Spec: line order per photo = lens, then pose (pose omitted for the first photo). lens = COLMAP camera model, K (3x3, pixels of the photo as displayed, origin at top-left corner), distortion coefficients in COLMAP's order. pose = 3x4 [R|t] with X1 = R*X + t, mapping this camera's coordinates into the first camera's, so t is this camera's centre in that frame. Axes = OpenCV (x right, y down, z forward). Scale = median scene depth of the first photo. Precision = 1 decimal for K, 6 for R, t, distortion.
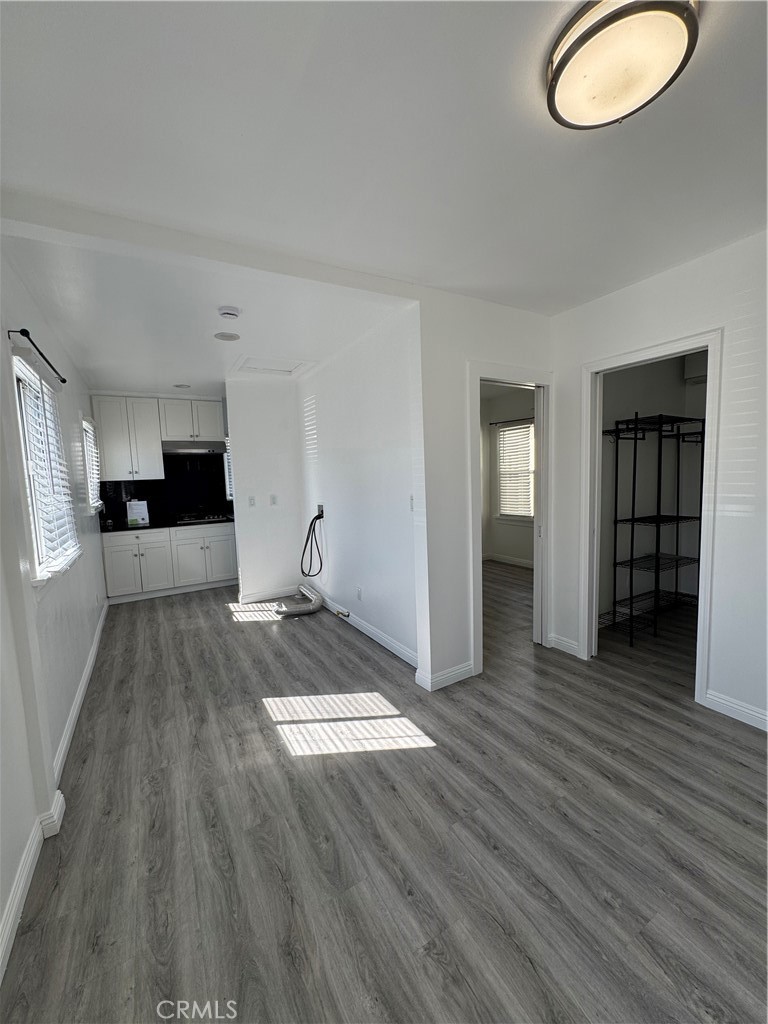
lens RADIAL K [[403.5, 0, 386.8], [0, 403.5, 508.1], [0, 0, 1]] dist [0.000047, -0.000107]
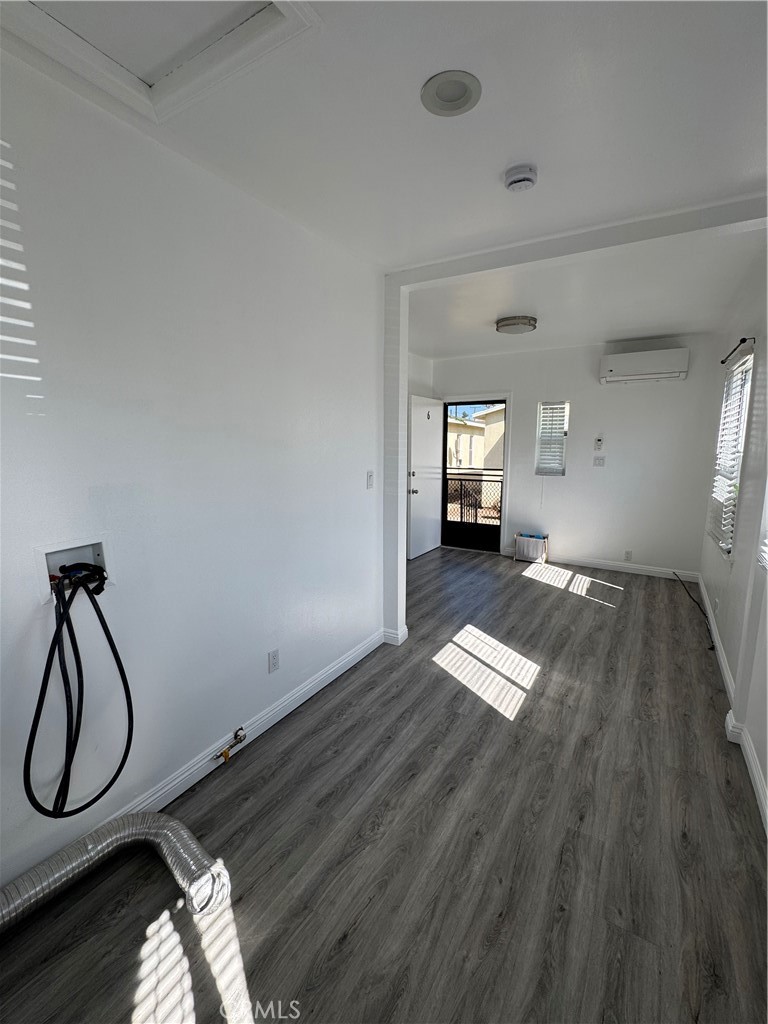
lens RADIAL K [[461.3, 0, 385.5], [0, 461.3, 518.8], [0, 0, 1]] dist [-0.013950, 0.000064]
pose [[-0.485186, -0.103530, 0.868260, -1.101923], [0.093661, 0.981100, 0.169323, -0.115224], [-0.869380, 0.163475, -0.466319, 1.850934]]
